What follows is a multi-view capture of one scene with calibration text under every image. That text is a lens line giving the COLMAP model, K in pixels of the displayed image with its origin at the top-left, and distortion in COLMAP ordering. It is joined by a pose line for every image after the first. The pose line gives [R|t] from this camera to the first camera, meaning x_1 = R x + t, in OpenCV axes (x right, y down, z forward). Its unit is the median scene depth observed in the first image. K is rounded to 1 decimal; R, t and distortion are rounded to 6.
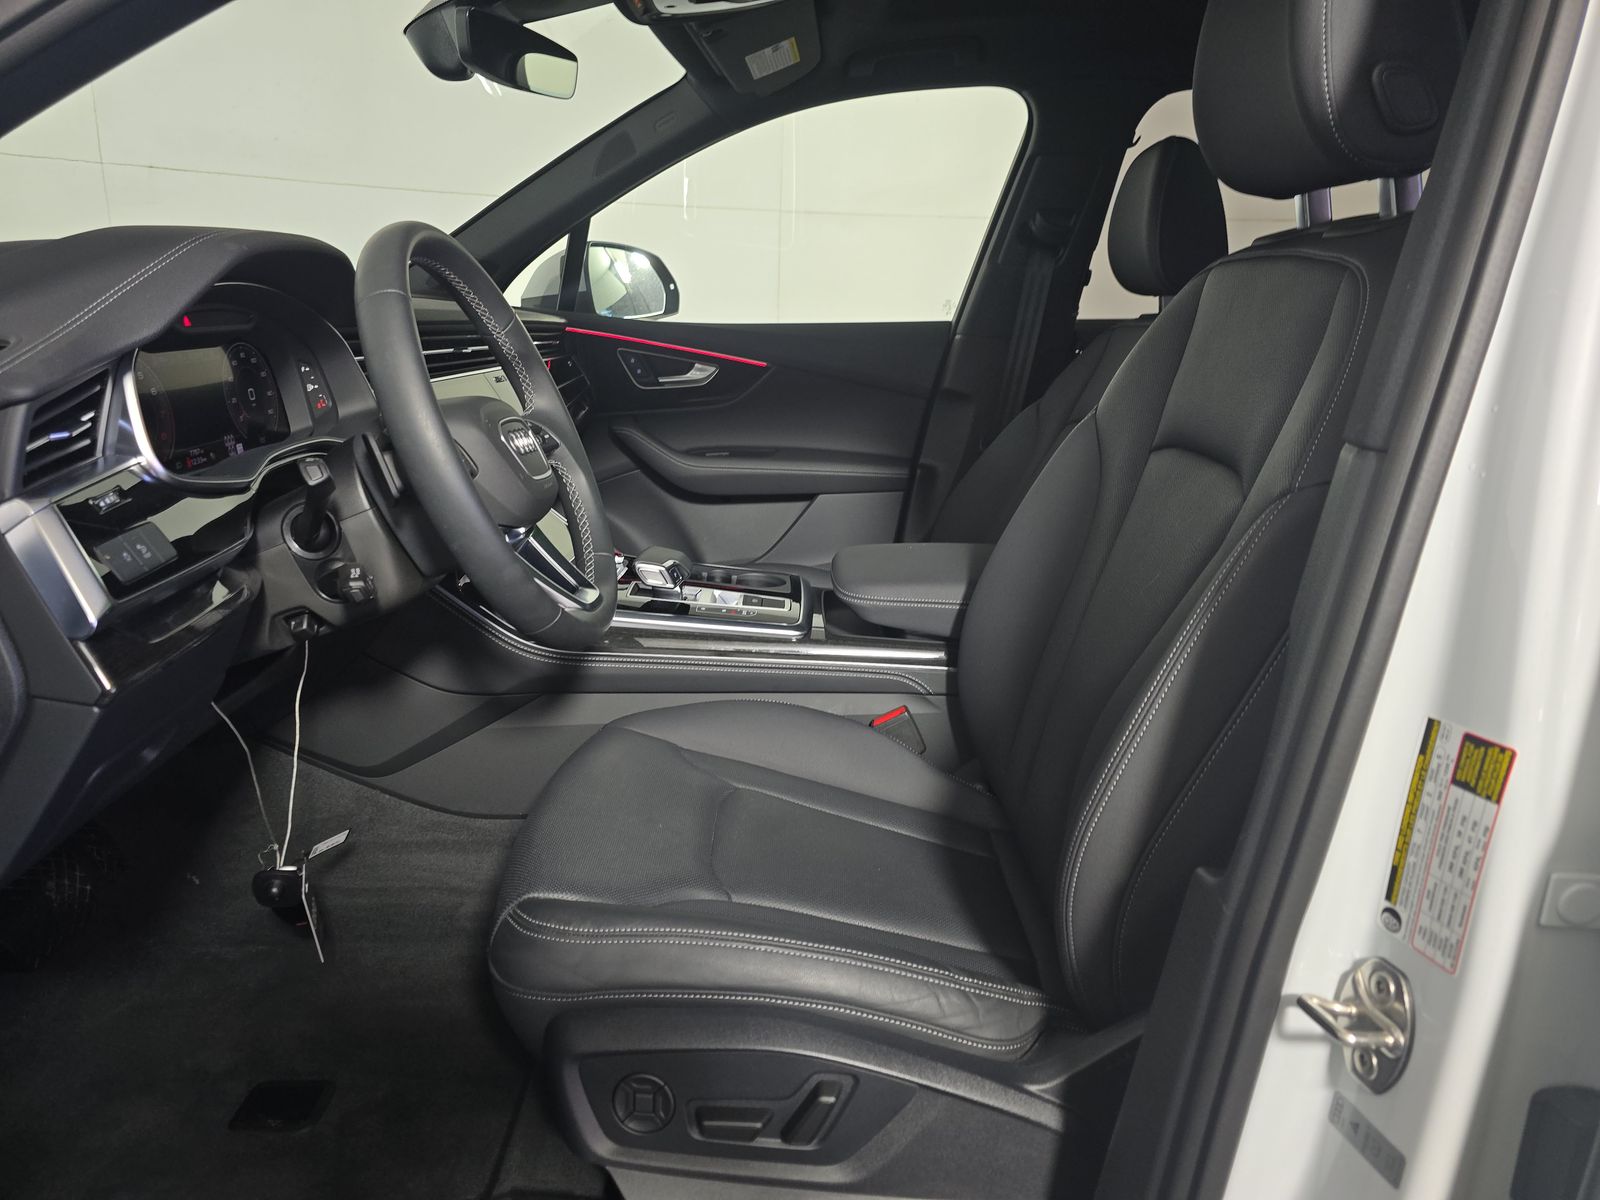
lens RADIAL K [[1045.0, 0, 800.0], [0, 1045.0, 600.0], [0, 0, 1]] dist [0.076024, -0.092029]
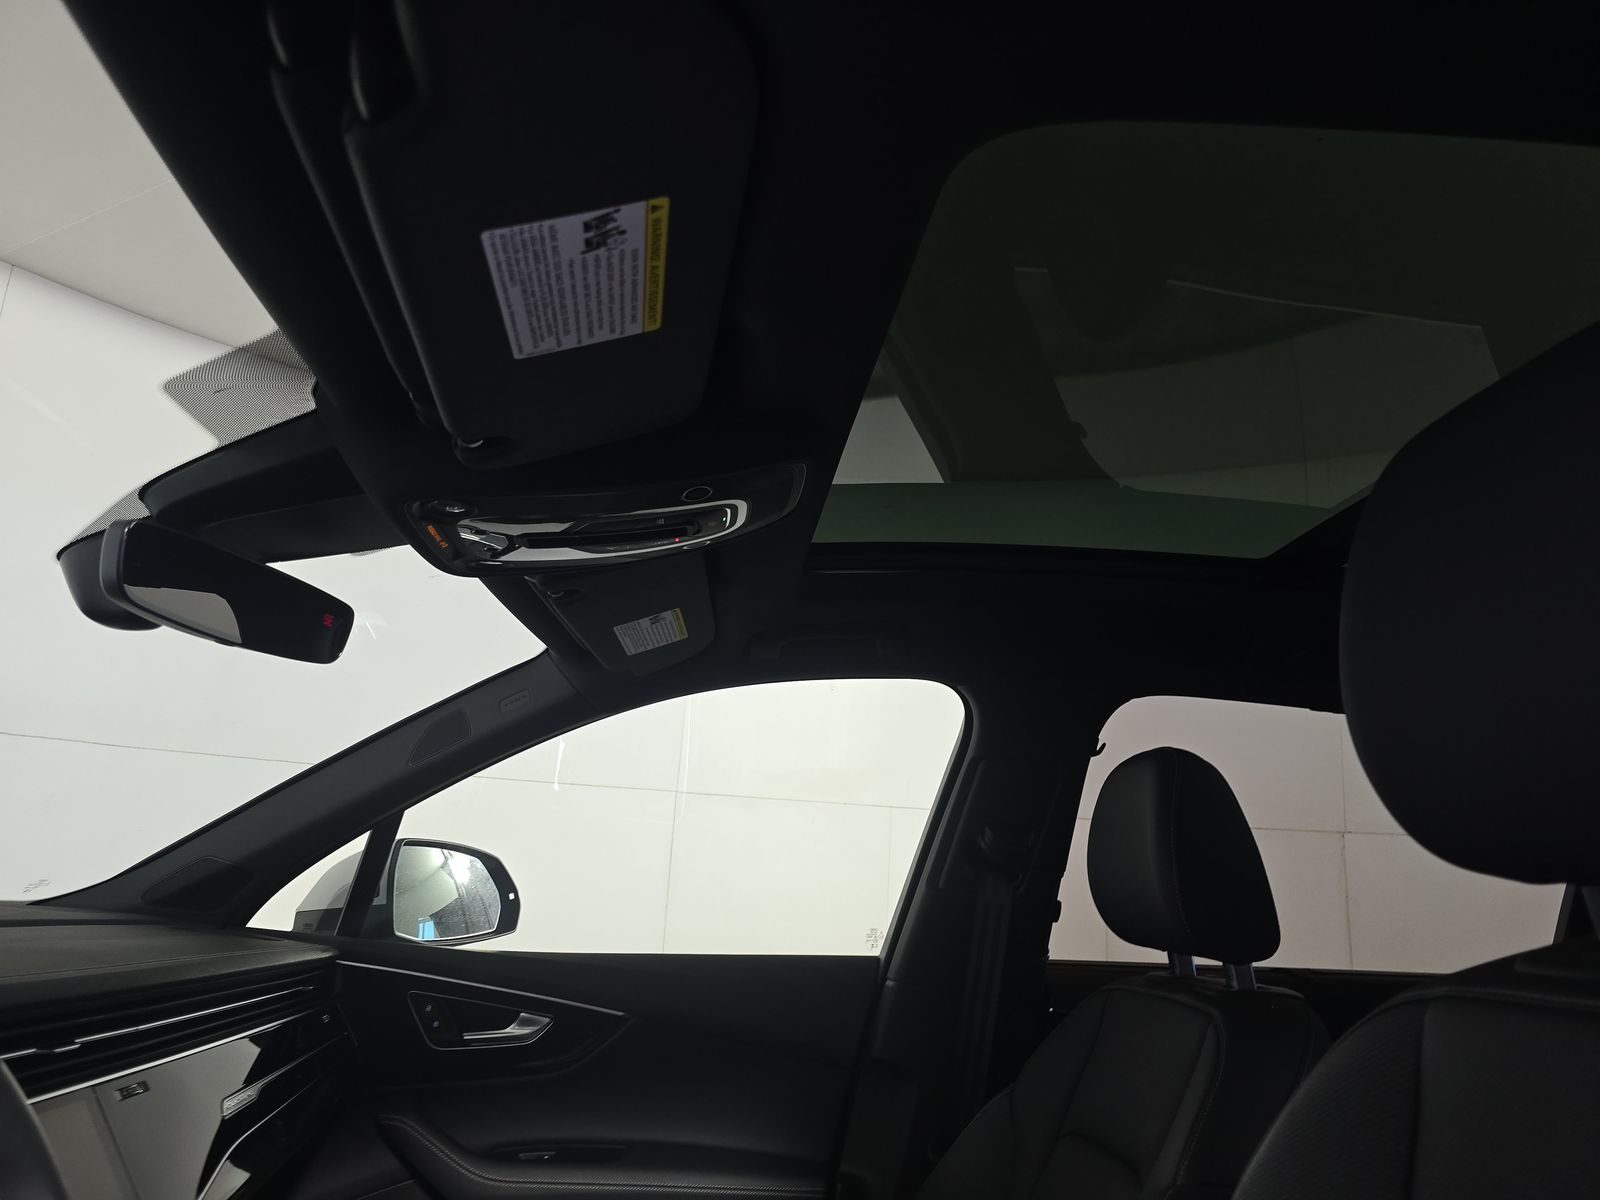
lens RADIAL K [[1045.0, 0, 800.0], [0, 1045.0, 600.0], [0, 0, 1]] dist [0.076024, -0.092029]
pose [[0.995225, 0.051507, 0.082910, 0.013487], [-0.002613, 0.863187, -0.504877, -0.110218], [-0.097571, 0.502250, 0.859200, 0.242863]]
